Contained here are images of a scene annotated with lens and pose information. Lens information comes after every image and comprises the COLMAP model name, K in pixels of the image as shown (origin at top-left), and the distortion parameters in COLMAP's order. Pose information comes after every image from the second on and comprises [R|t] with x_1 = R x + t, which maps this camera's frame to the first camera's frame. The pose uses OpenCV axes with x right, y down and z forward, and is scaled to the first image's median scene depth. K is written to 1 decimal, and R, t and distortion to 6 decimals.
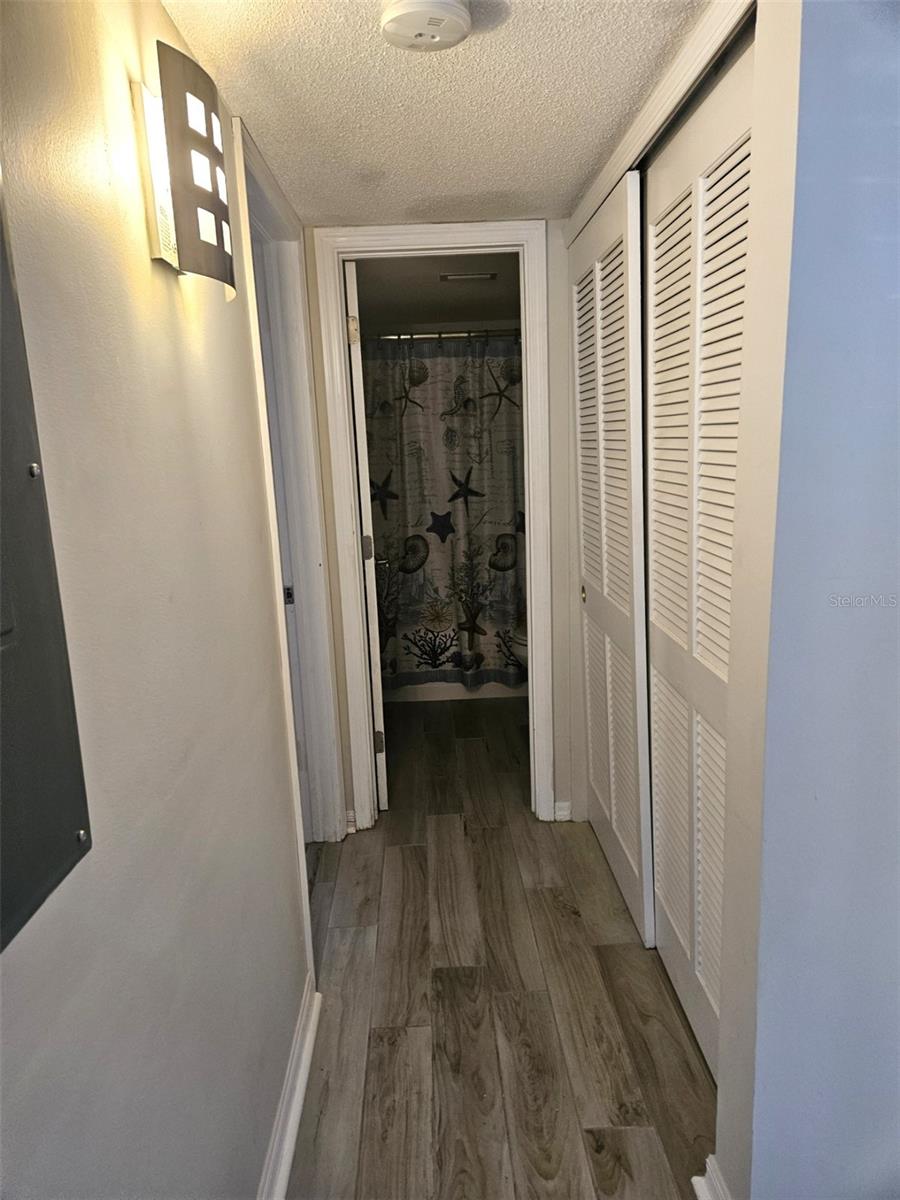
lens RADIAL K [[796.6, 0, 450.6], [0, 796.6, 592.9], [0, 0, 1]] dist [0.088535, -0.076853]
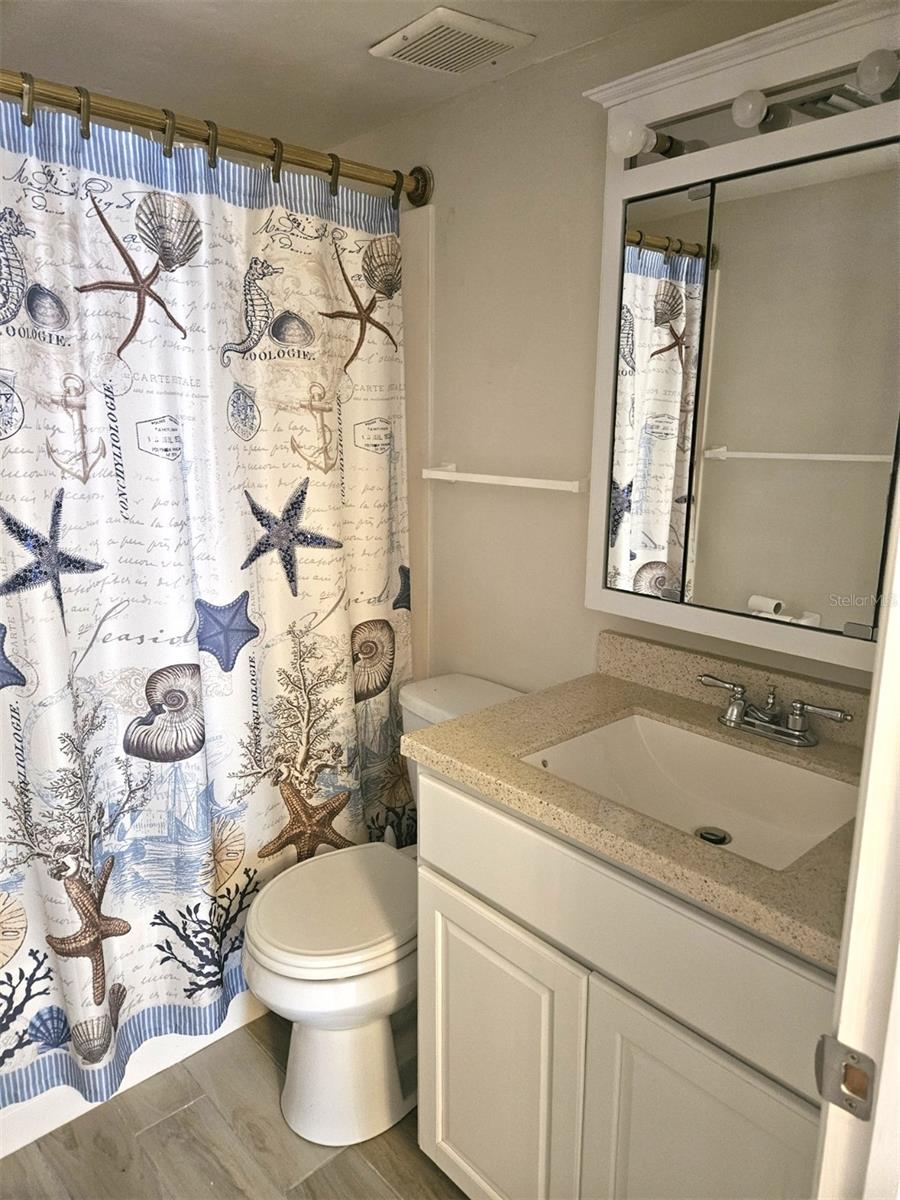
lens RADIAL K [[796.6, 0, 450.6], [0, 796.6, 592.9], [0, 0, 1]] dist [0.088535, -0.076853]
pose [[0.769655, -0.089508, 0.632154, -0.068972], [0.090891, 0.995400, 0.030279, -0.107231], [-0.631957, 0.034153, 0.774251, 0.614400]]
